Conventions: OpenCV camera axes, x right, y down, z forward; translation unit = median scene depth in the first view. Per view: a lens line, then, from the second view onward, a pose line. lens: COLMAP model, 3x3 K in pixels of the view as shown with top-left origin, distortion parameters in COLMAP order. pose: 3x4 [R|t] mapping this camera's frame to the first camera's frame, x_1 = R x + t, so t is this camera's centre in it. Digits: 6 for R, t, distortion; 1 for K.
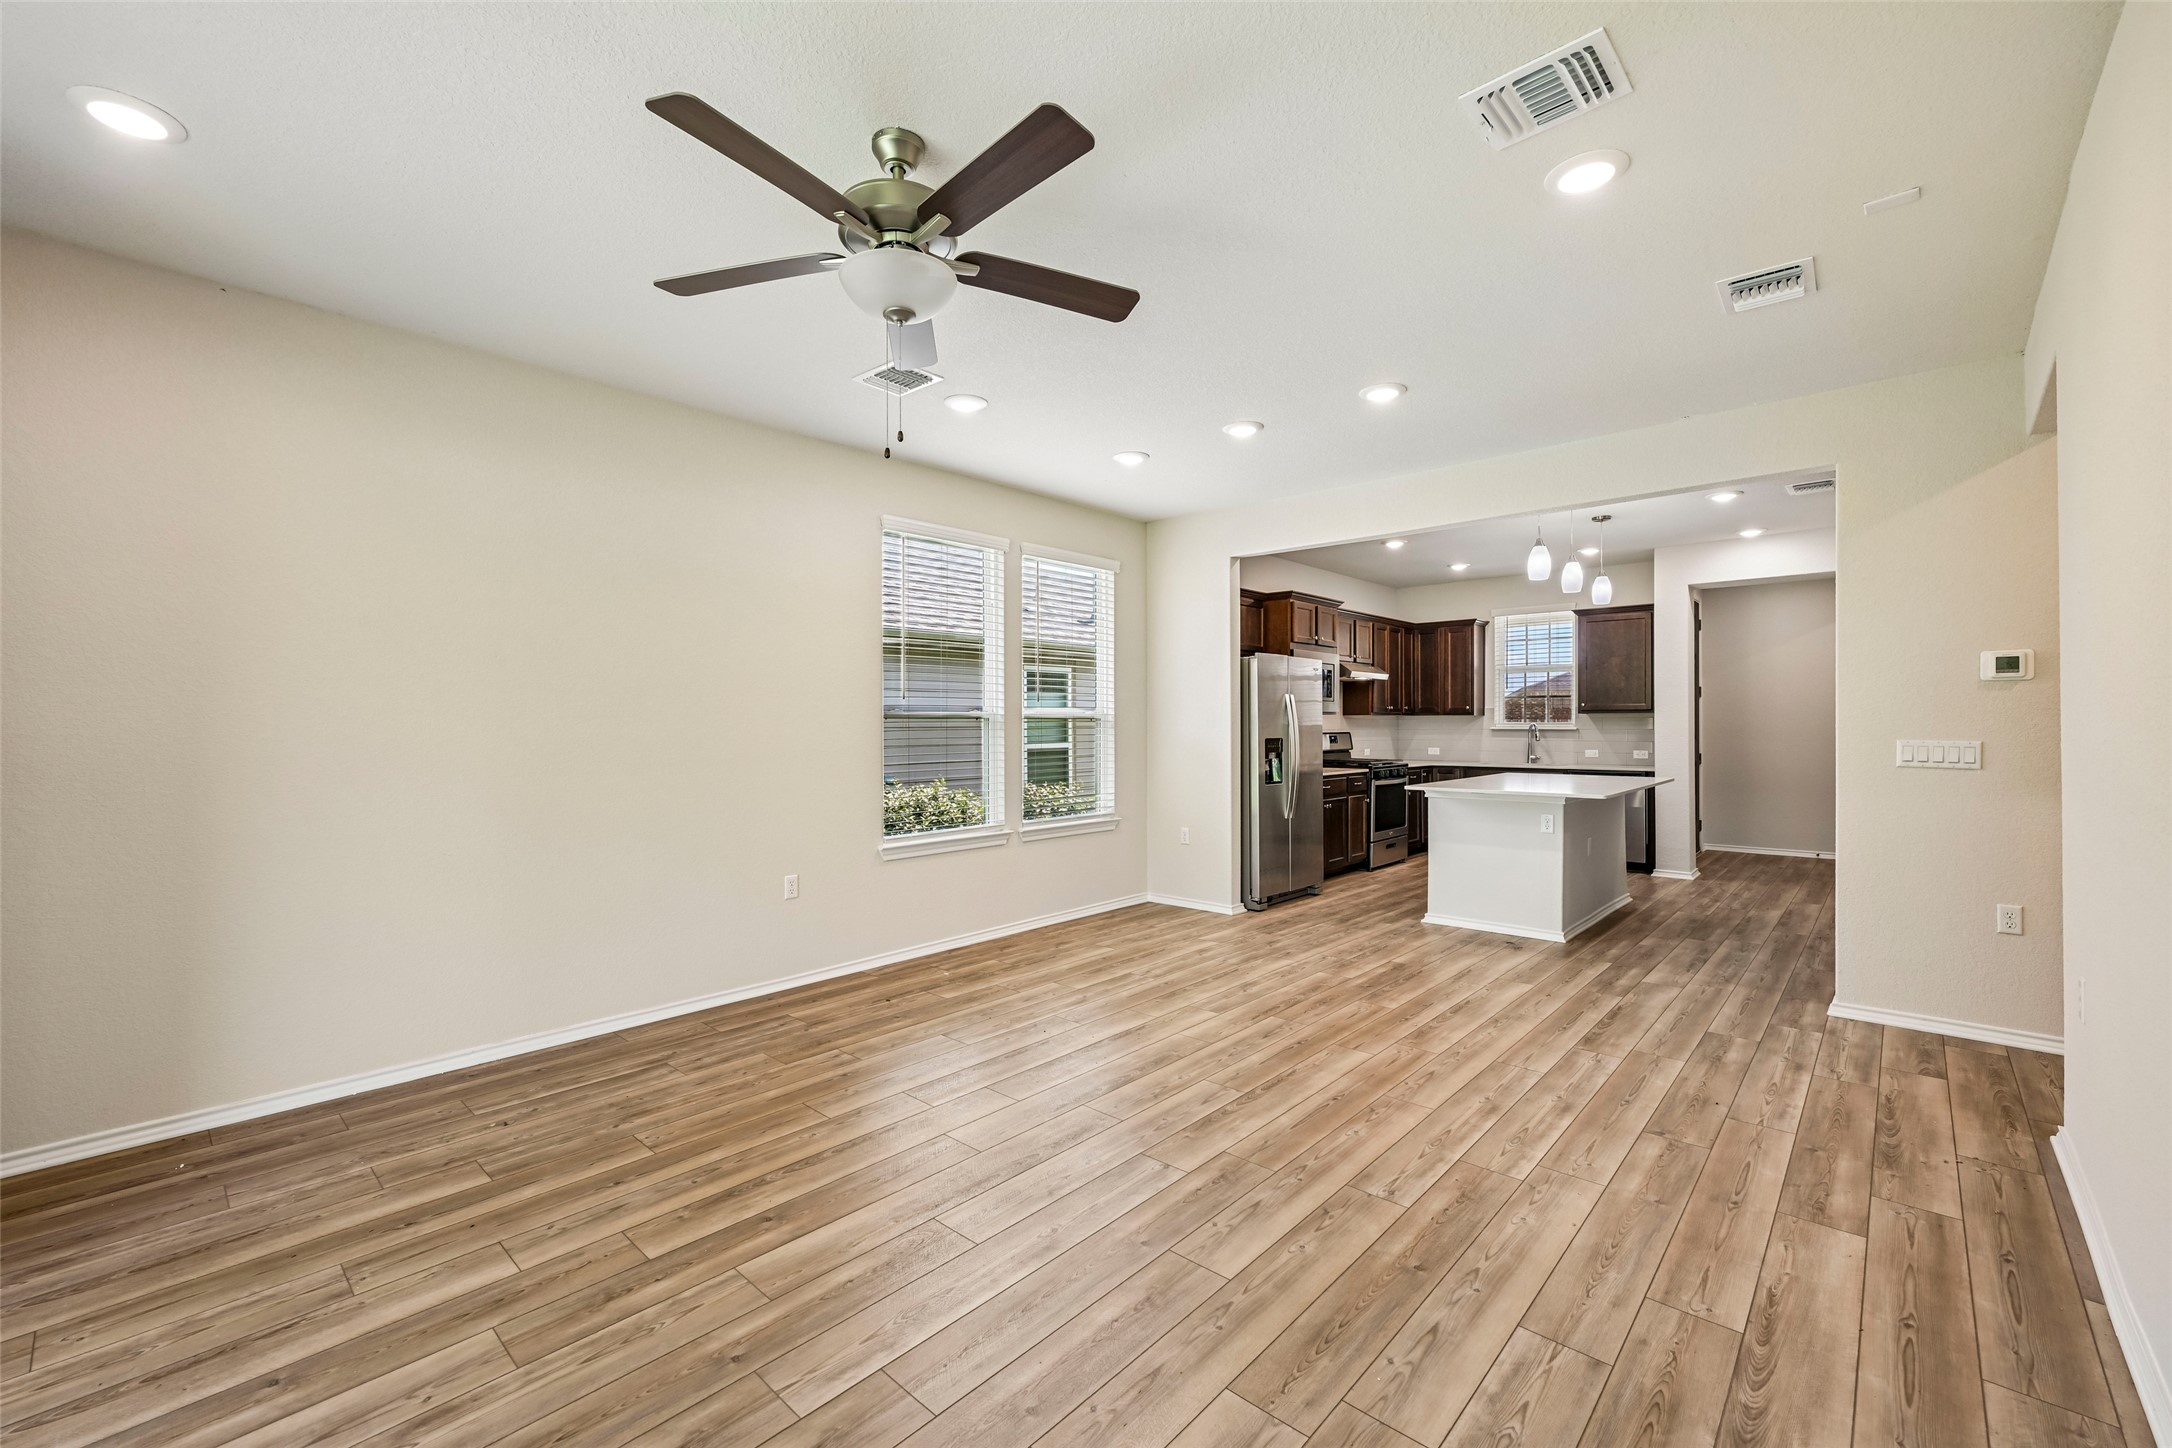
lens RADIAL K [[892.6, 0, 1084.3], [0, 892.6, 716.4], [0, 0, 1]] dist [0.001206, 0.000110]
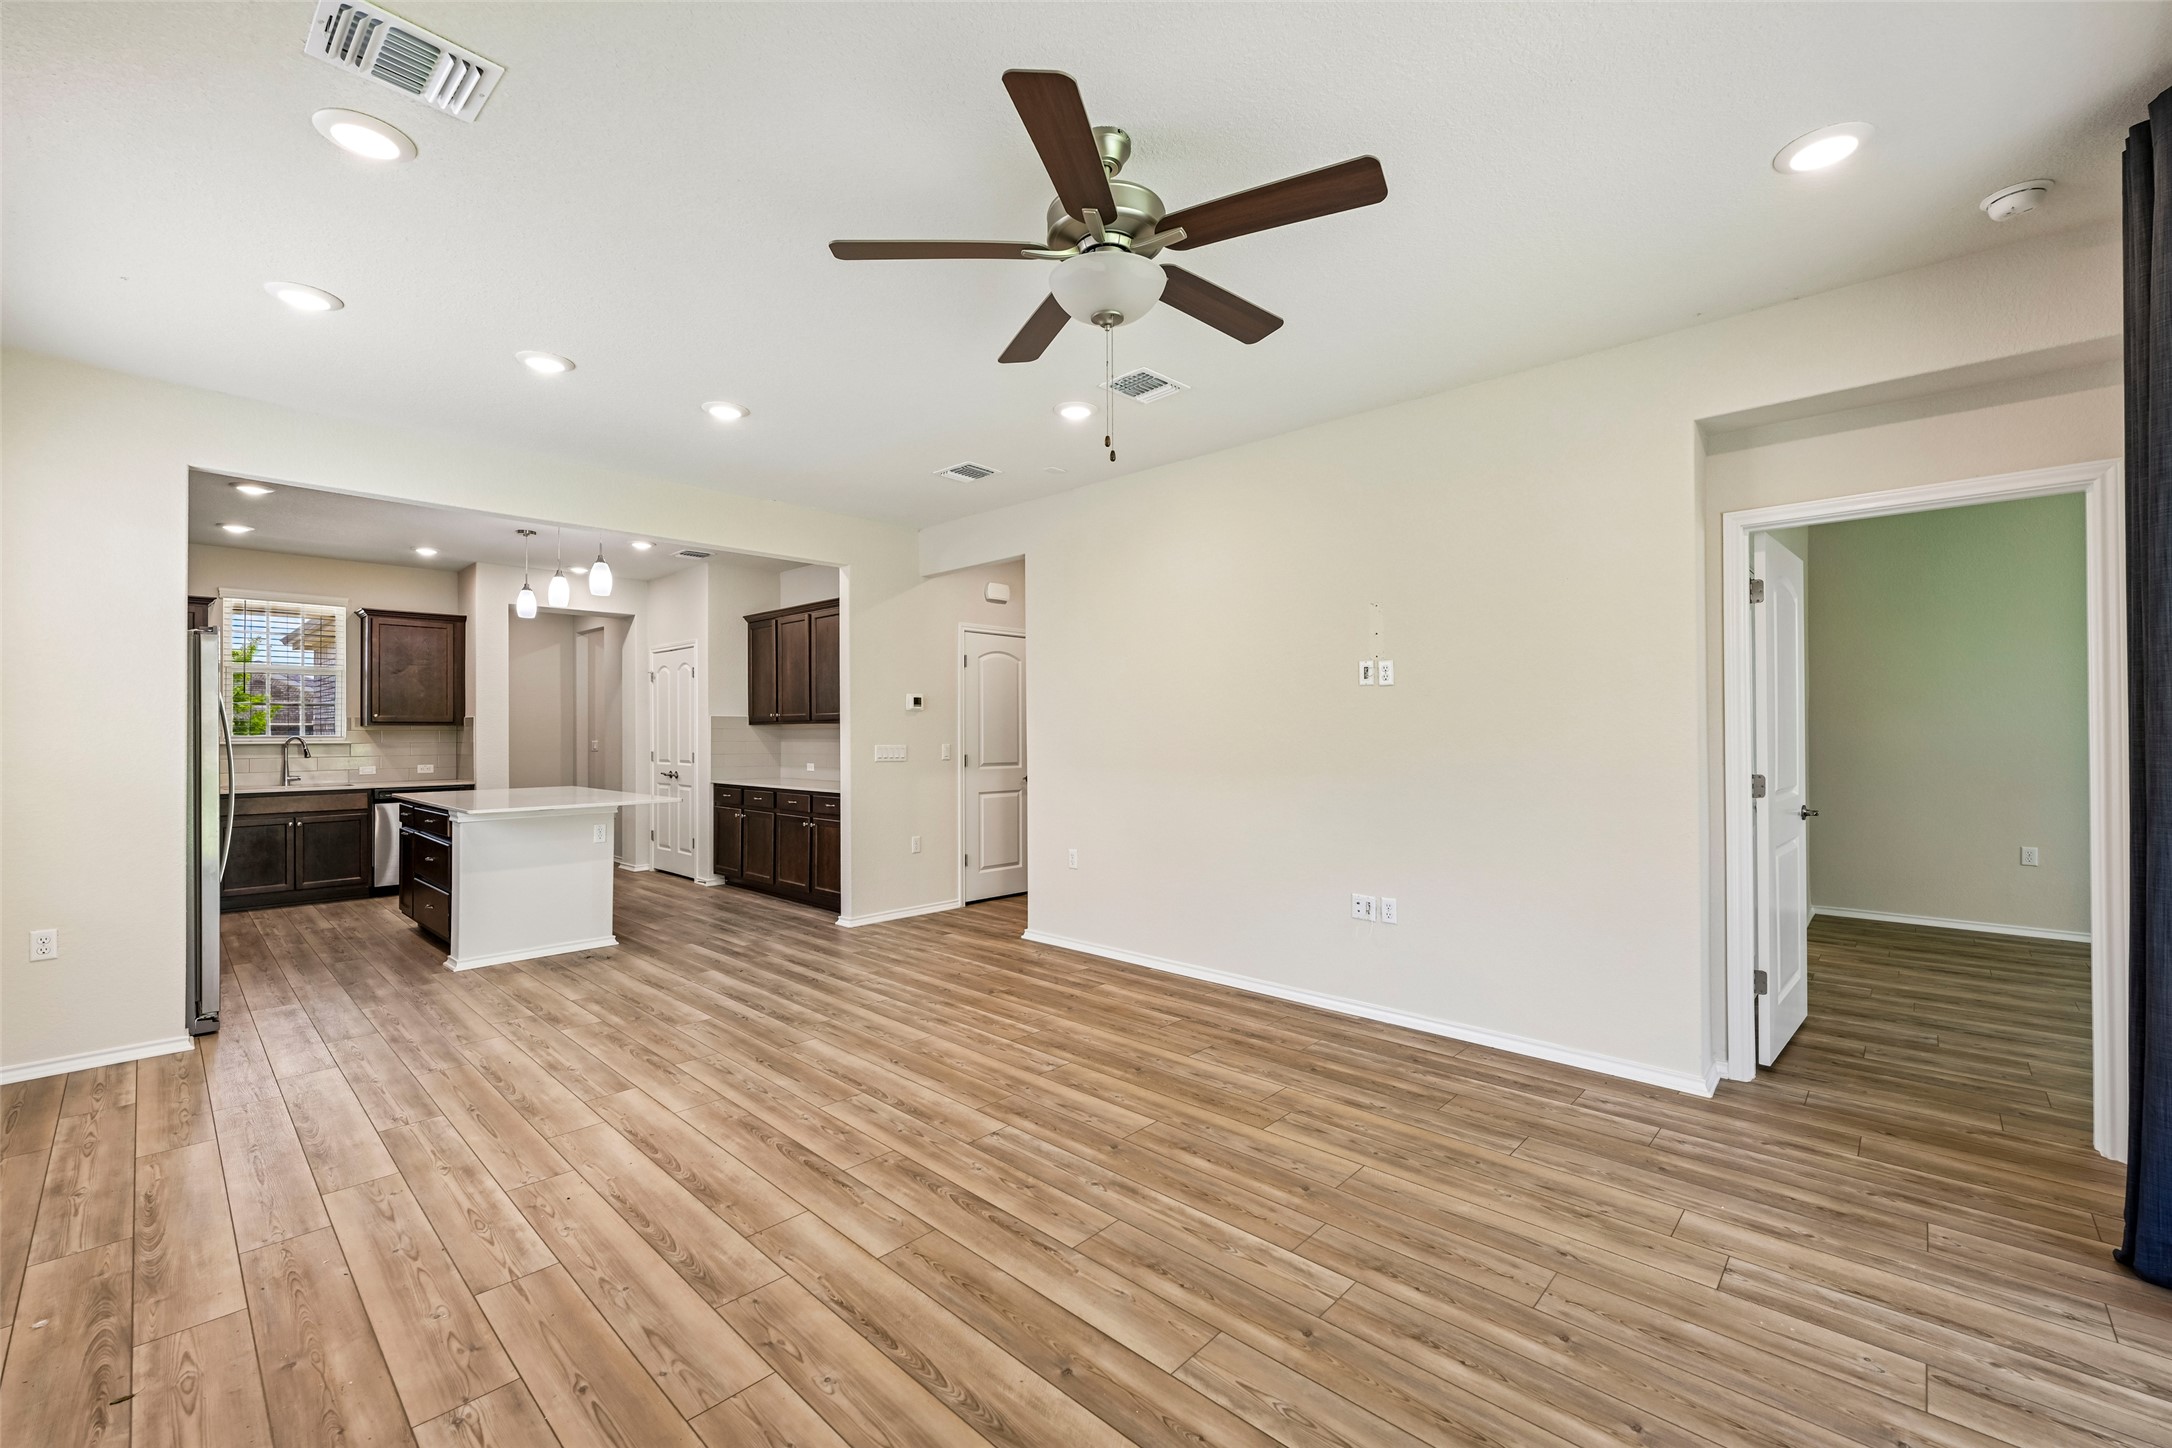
lens RADIAL K [[891.5, 0, 1086.0], [0, 891.5, 724.0], [0, 0, 1]] dist [-0.001821, -0.000105]
pose [[0.010937, 0.012197, 0.999866, -0.647946], [-0.004701, 0.999915, -0.012146, 0.005621], [-0.999929, -0.004568, 0.010993, 0.558686]]
